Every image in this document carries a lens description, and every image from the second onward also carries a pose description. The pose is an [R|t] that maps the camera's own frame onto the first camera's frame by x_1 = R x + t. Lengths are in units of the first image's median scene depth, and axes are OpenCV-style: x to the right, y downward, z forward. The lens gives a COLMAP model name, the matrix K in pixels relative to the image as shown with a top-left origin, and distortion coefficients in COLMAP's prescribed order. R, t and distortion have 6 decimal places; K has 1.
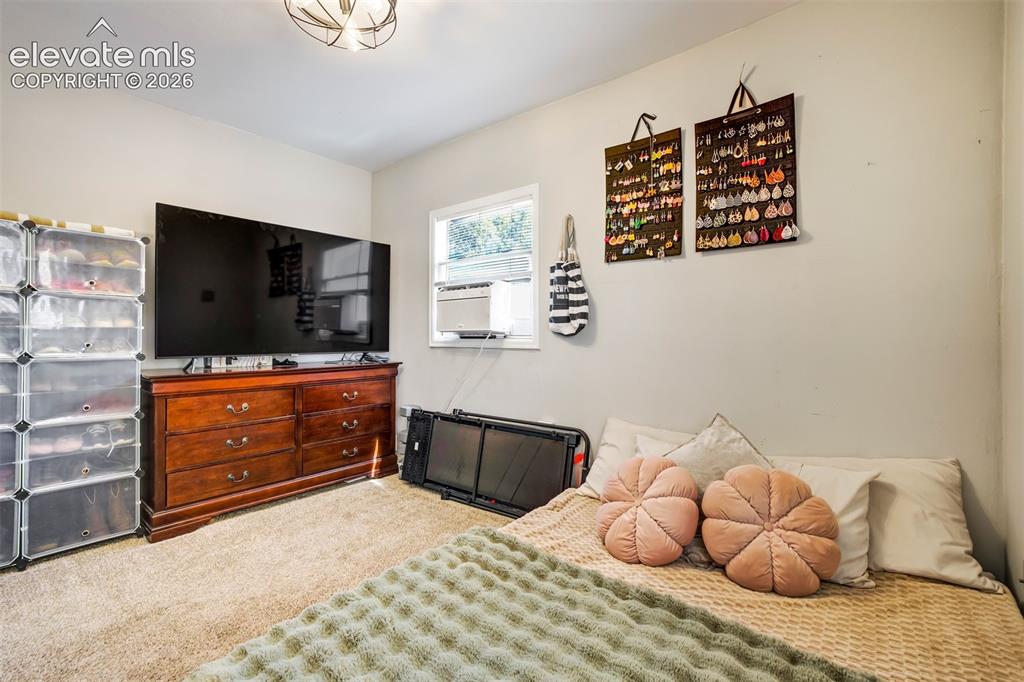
lens RADIAL K [[445.2, 0, 510.7], [0, 445.2, 335.0], [0, 0, 1]] dist [-0.027774, 0.009240]
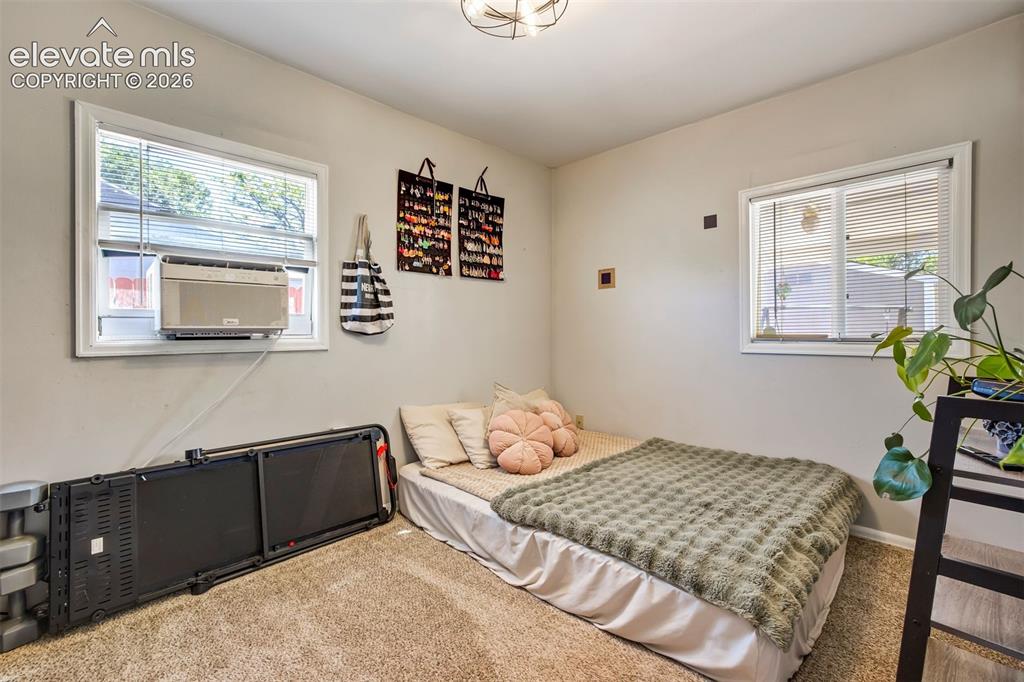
lens RADIAL K [[445.2, 0, 511.2], [0, 445.2, 336.5], [0, 0, 1]] dist [-0.027774, 0.009240]
pose [[0.103162, -0.014070, 0.994565, -0.941919], [0.000764, 0.999901, 0.014066, -0.009719], [-0.994664, -0.000691, 0.103163, 0.635454]]
